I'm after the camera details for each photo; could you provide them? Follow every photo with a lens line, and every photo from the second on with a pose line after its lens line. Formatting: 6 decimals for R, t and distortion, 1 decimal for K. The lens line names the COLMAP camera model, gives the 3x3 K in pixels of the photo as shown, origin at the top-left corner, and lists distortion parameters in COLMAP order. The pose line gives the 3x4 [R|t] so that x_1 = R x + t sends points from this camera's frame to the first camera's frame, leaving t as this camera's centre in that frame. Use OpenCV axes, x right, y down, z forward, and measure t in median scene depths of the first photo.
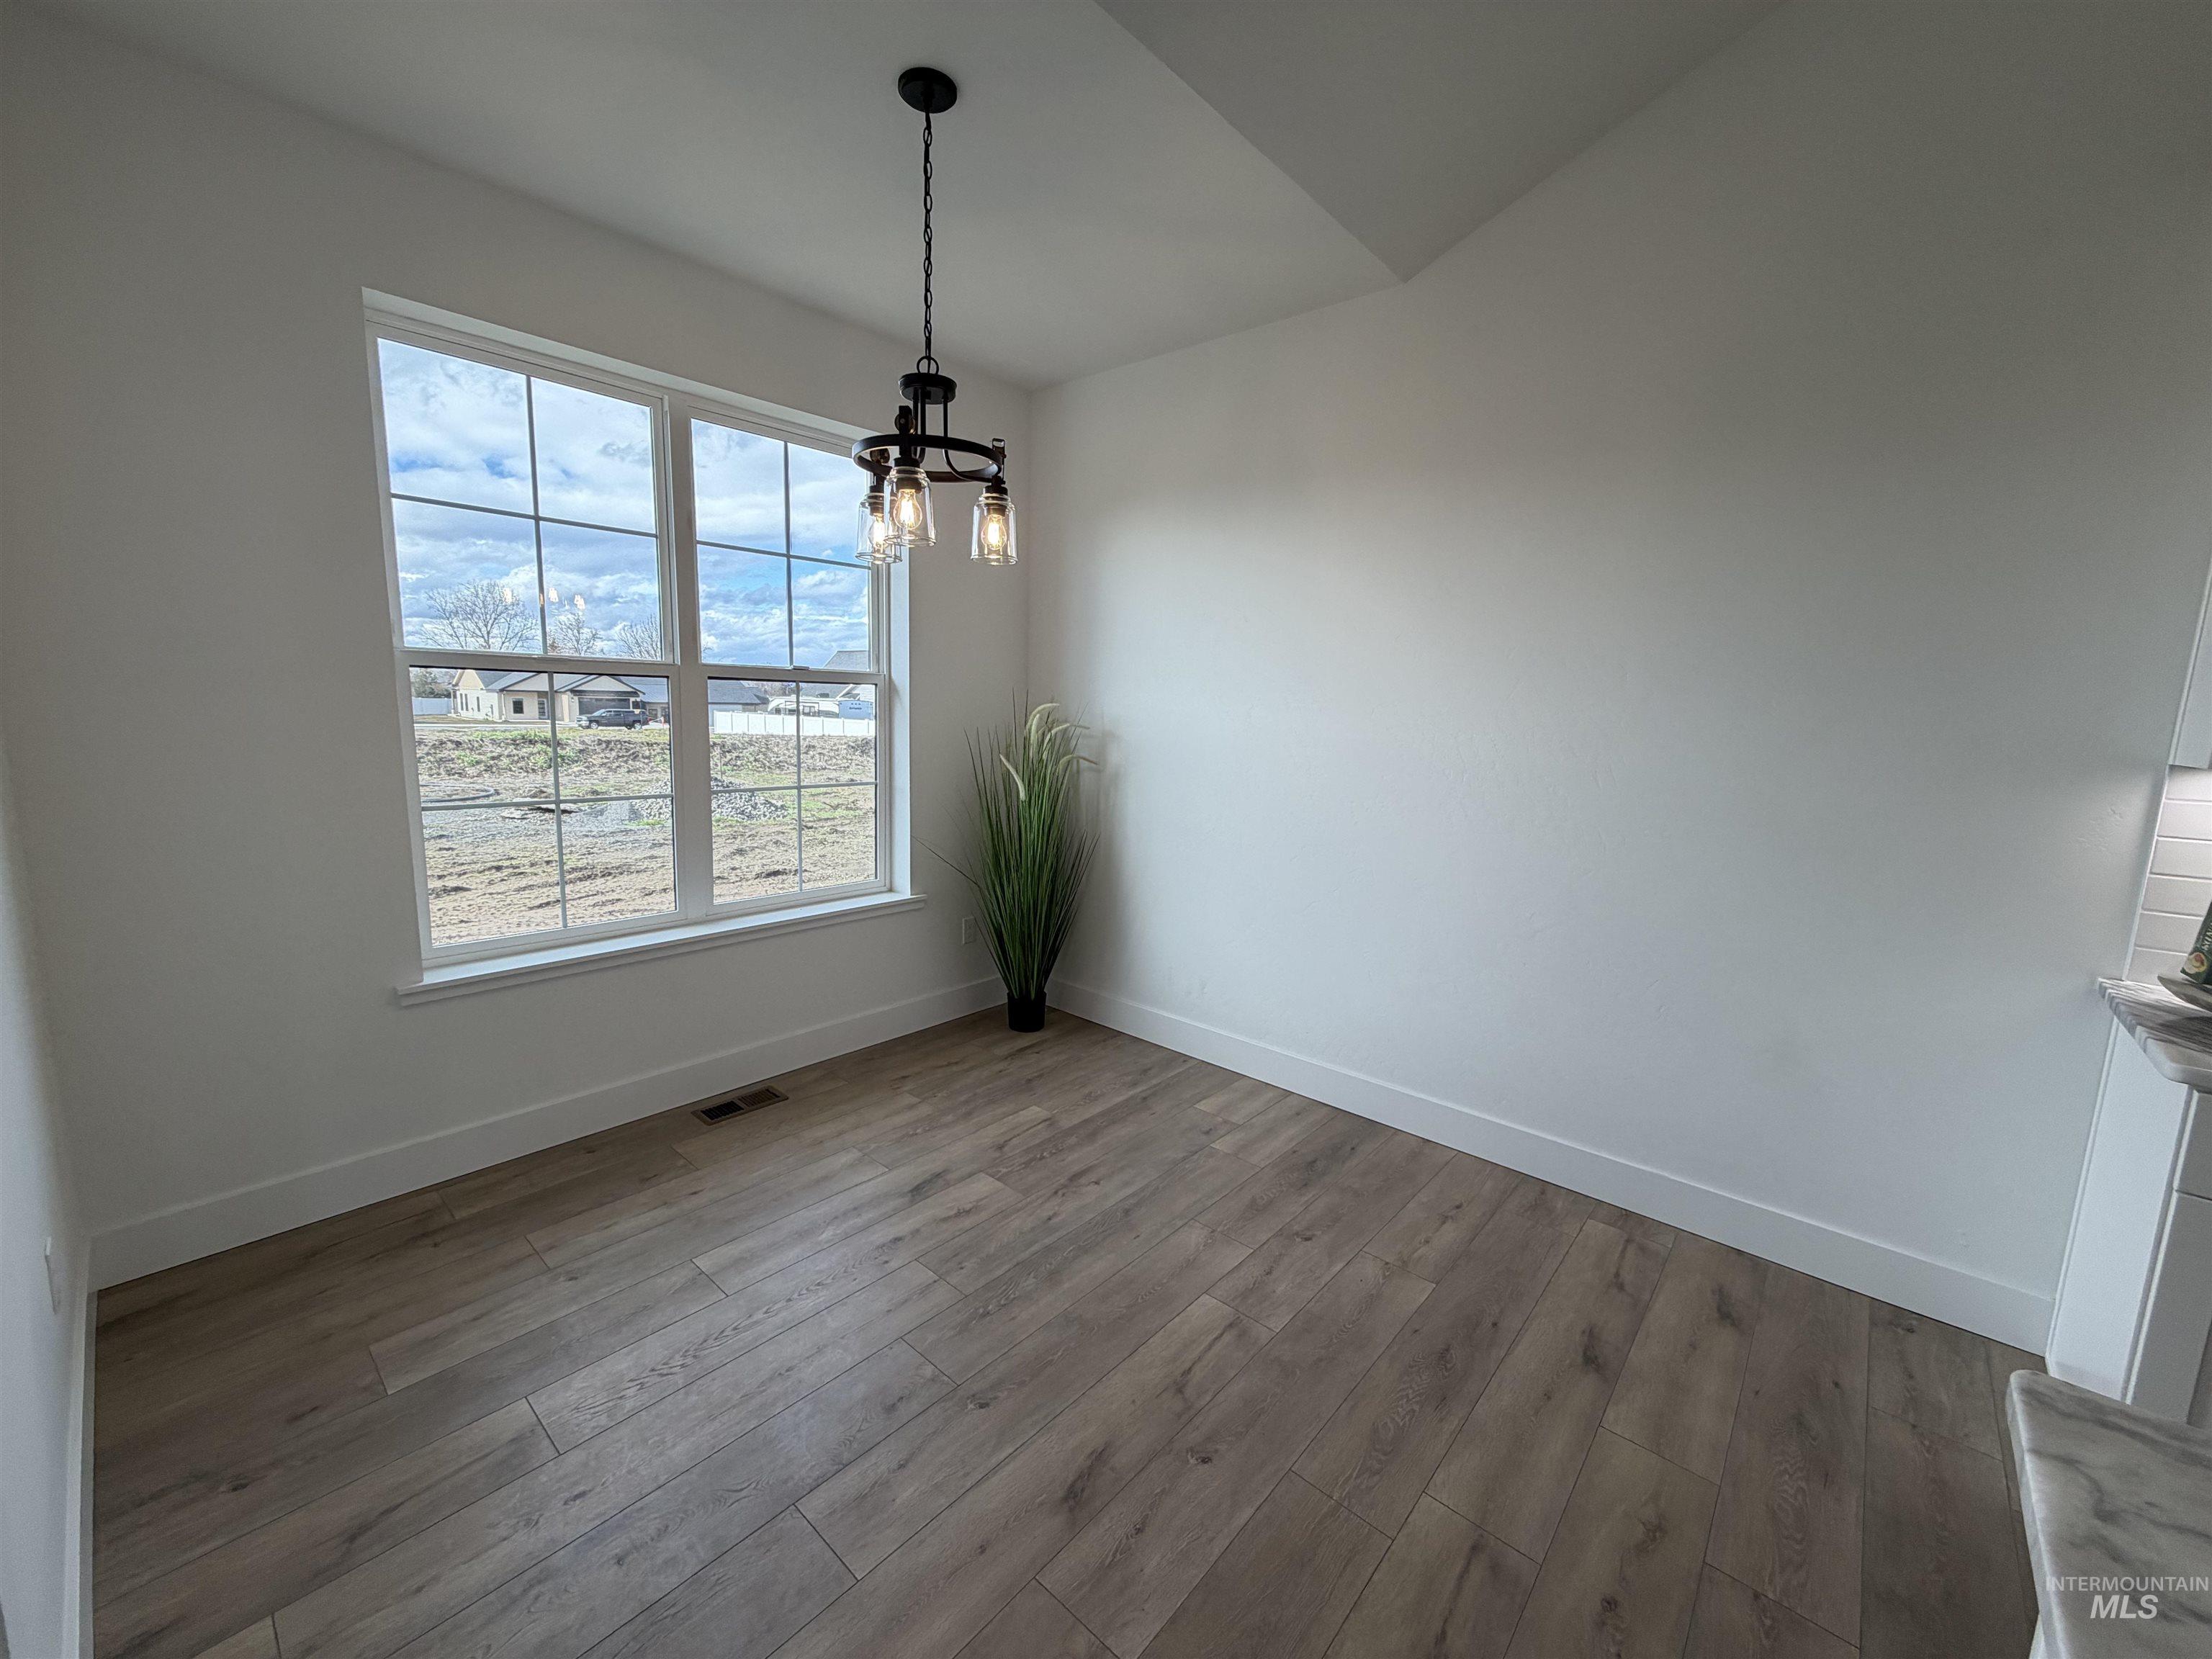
lens RADIAL K [[881.3, 0, 1100.6], [0, 881.3, 829.2], [0, 0, 1]] dist [-0.000629, 0.000276]
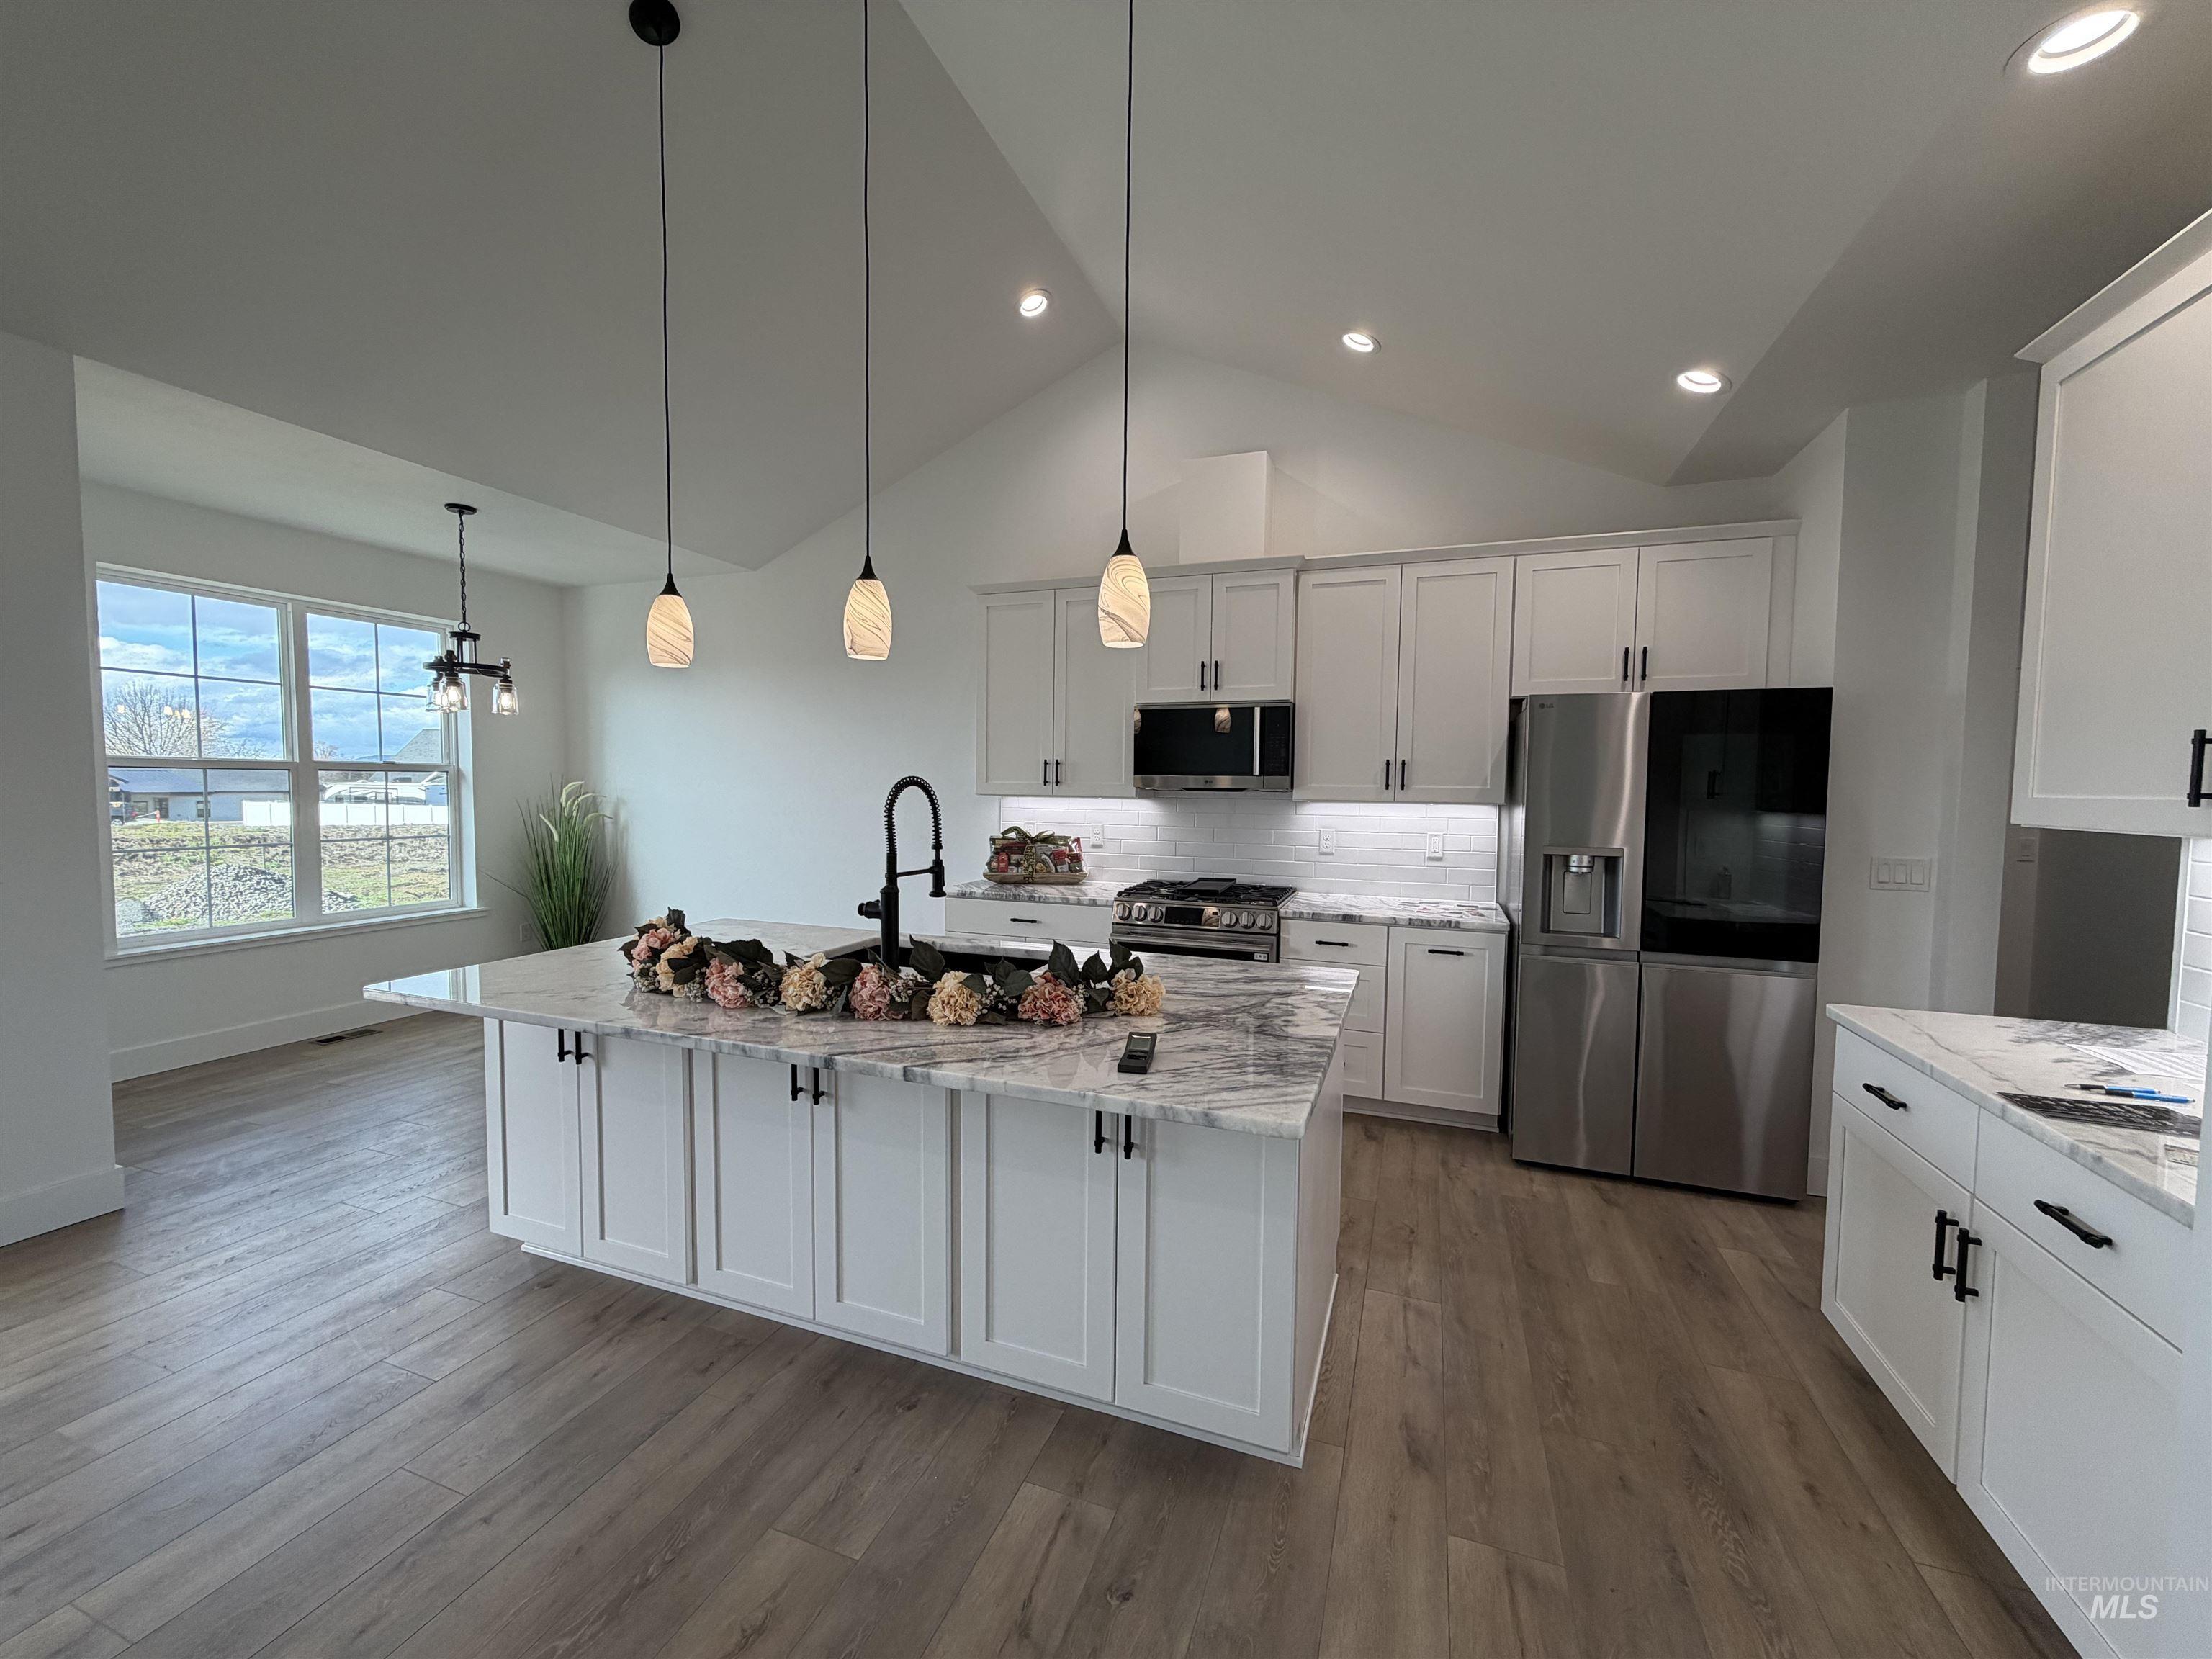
lens RADIAL K [[881.3, 0, 1100.6], [0, 881.3, 829.2], [0, 0, 1]] dist [-0.000629, 0.000276]
pose [[0.933211, -0.038202, 0.357294, 0.424948], [0.068722, 0.994953, -0.073113, 0.209903], [-0.352697, 0.092784, 0.931126, -1.372429]]
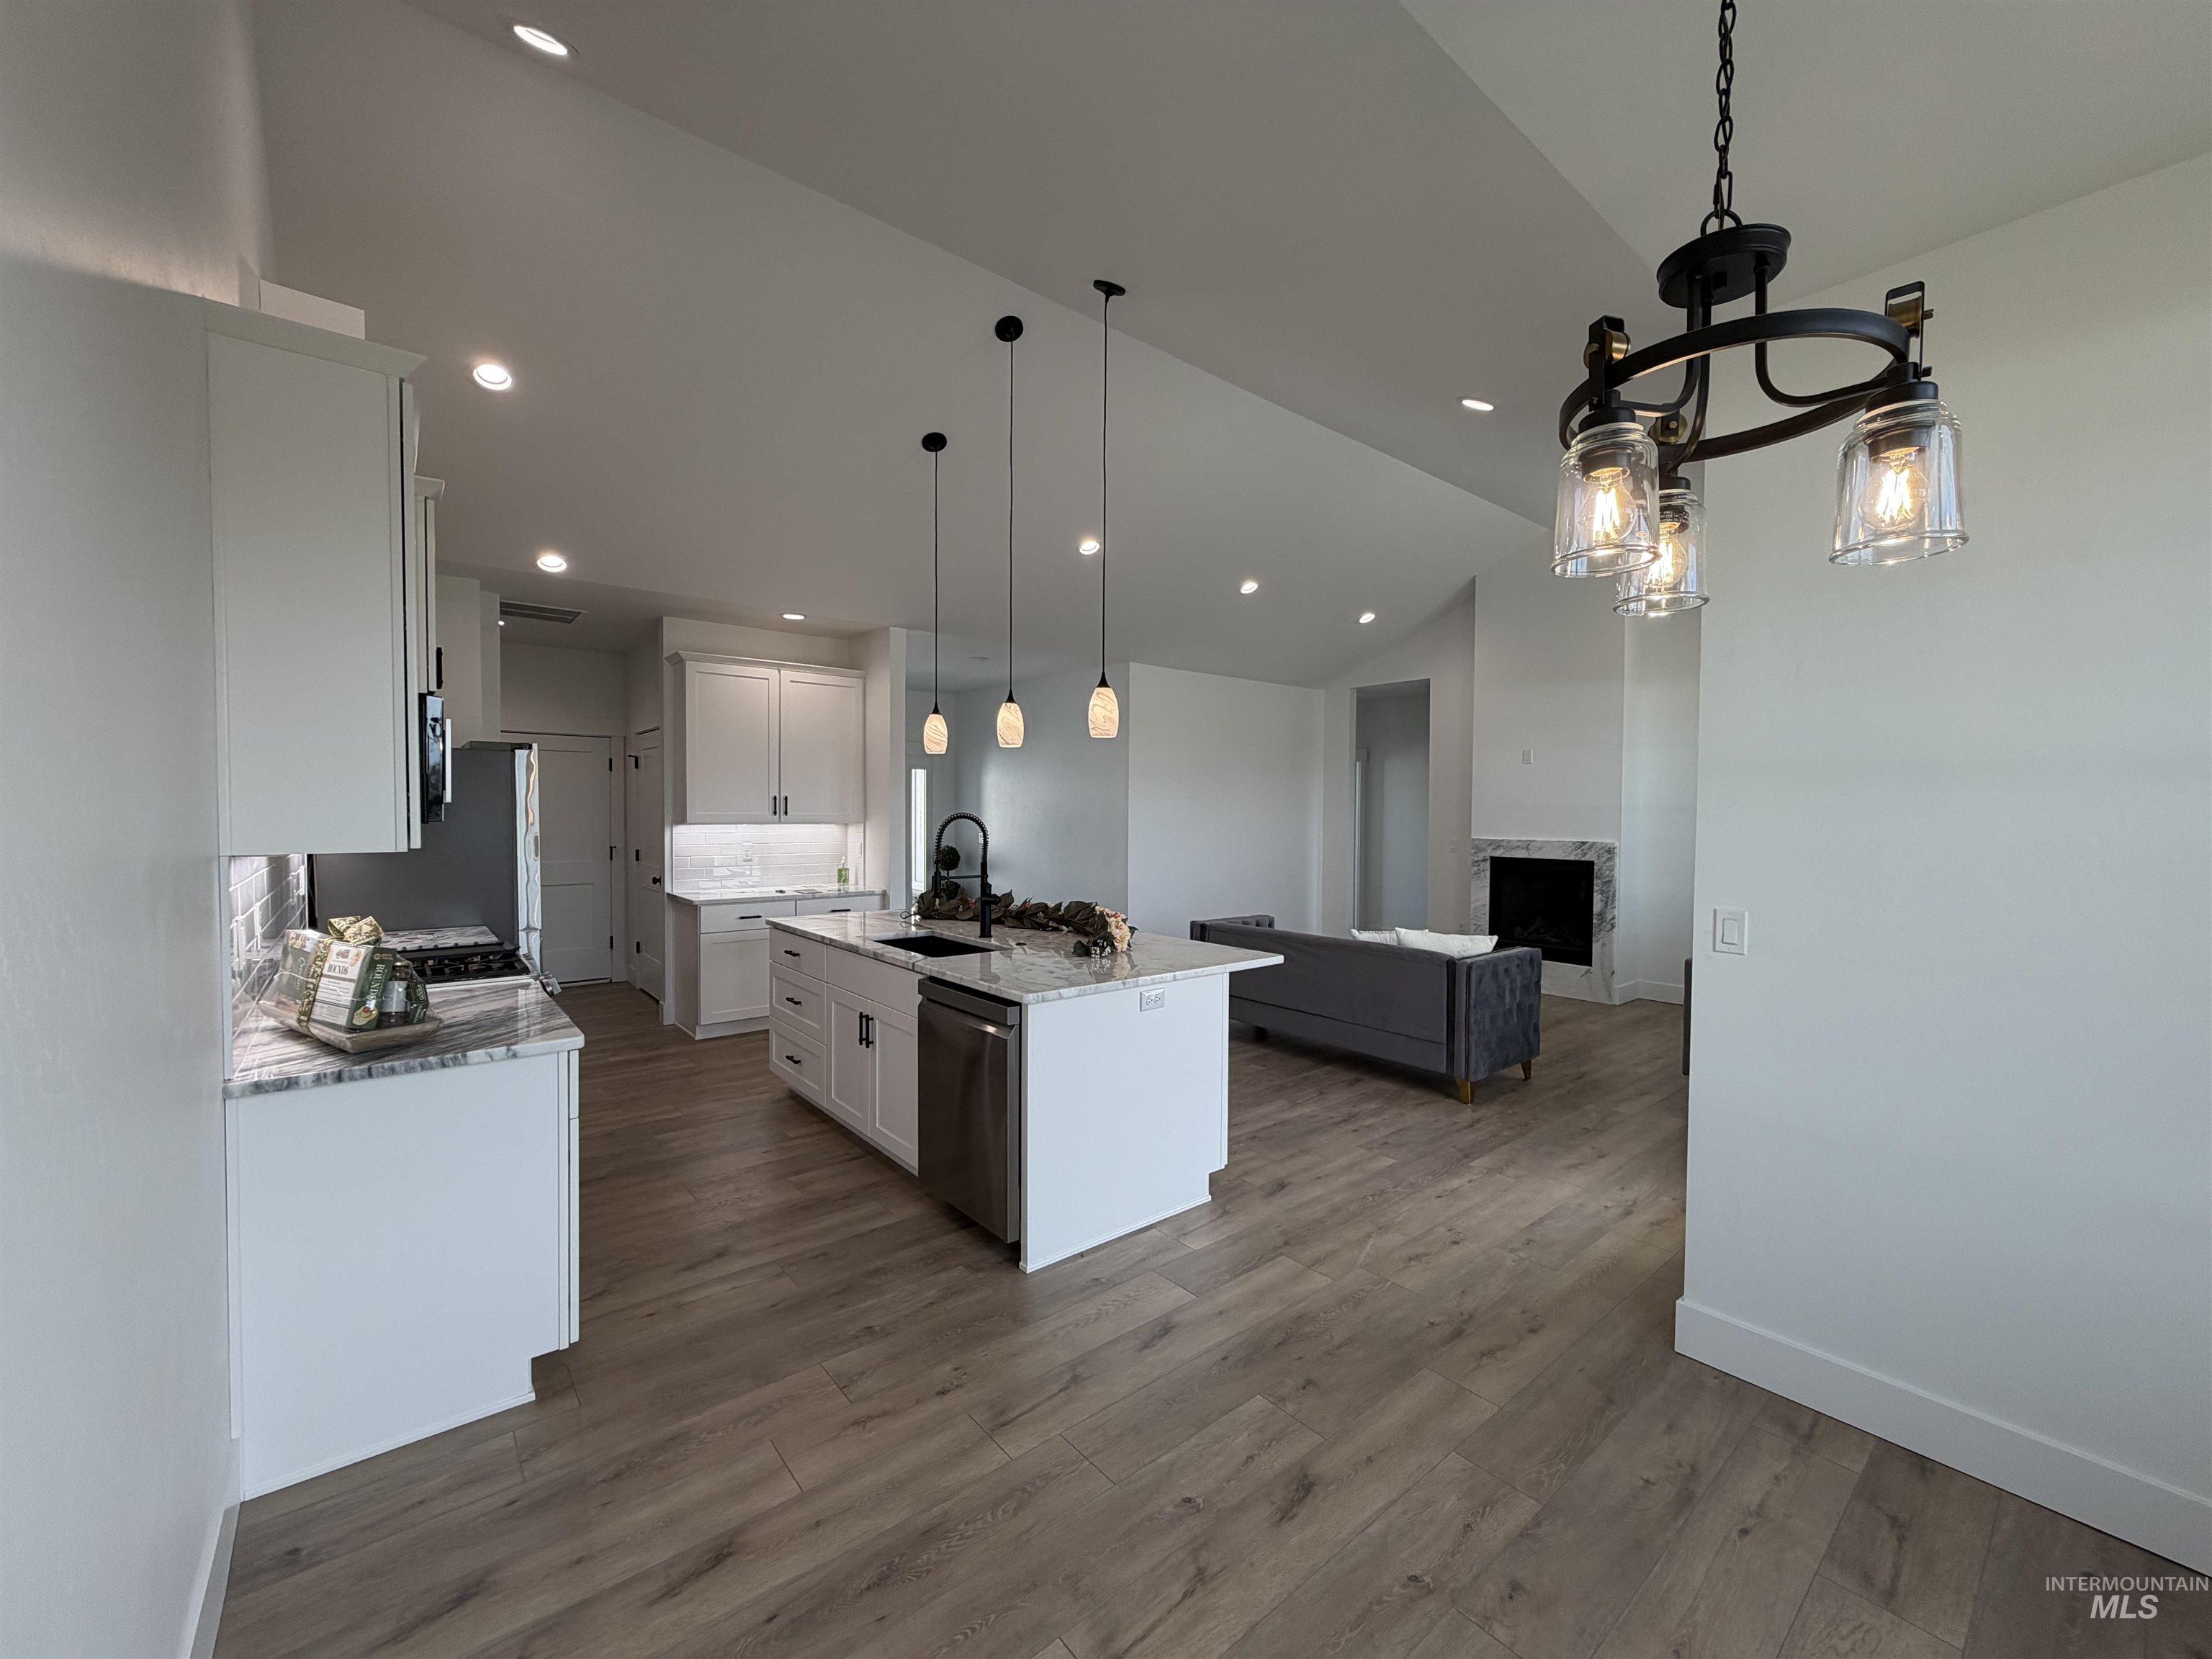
lens RADIAL K [[881.3, 0, 1100.6], [0, 881.3, 829.2], [0, 0, 1]] dist [-0.000629, 0.000276]
pose [[-0.987176, -0.040033, 0.154537, 0.068885], [-0.013271, 0.985275, 0.170460, -0.237138], [-0.159086, 0.166223, -0.973171, 1.501758]]
